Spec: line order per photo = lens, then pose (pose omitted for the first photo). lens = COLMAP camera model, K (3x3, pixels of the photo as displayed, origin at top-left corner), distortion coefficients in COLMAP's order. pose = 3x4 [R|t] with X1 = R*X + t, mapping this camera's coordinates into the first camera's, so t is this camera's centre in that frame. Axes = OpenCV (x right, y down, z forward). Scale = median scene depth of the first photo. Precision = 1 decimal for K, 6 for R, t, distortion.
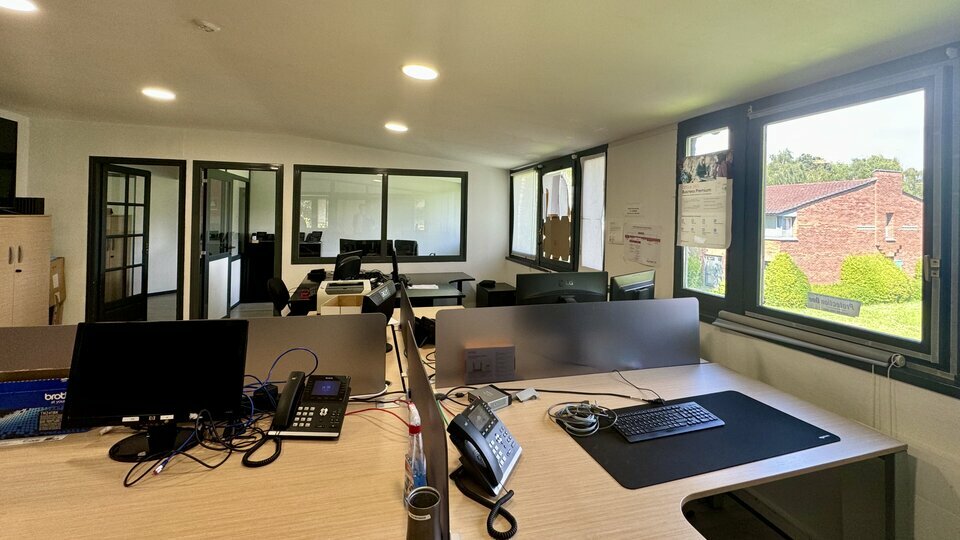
lens RADIAL K [[409.4, 0, 480.0], [0, 409.4, 270.0], [0, 0, 1]] dist [0.000562, 0.000060]
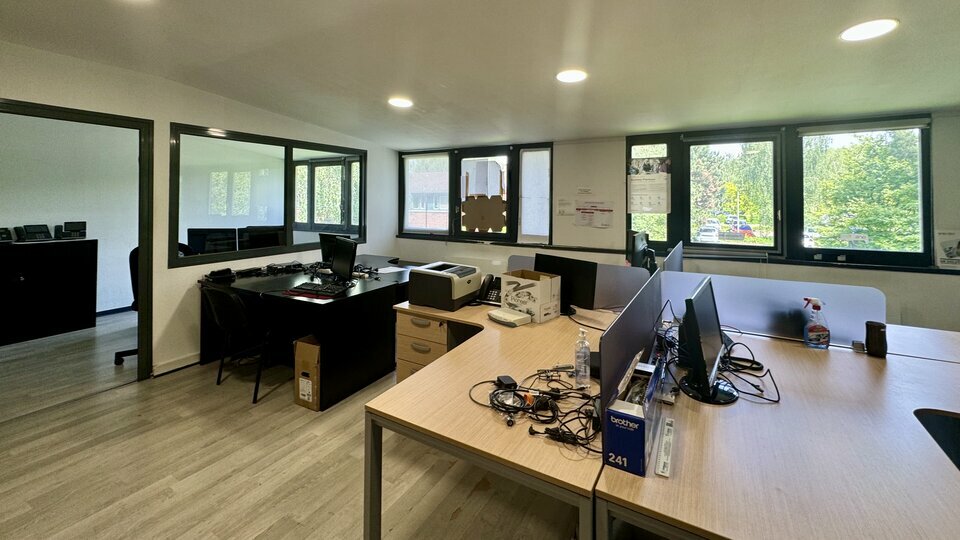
lens RADIAL K [[376.4, 0, 480.3], [0, 376.4, 252.9], [0, 0, 1]] dist [-0.001019, -0.000004]
pose [[0.706061, -0.109736, 0.699597, -0.976095], [0.096845, 0.993602, 0.058113, -0.047289], [-0.701497, 0.026721, 0.712171, 0.360303]]
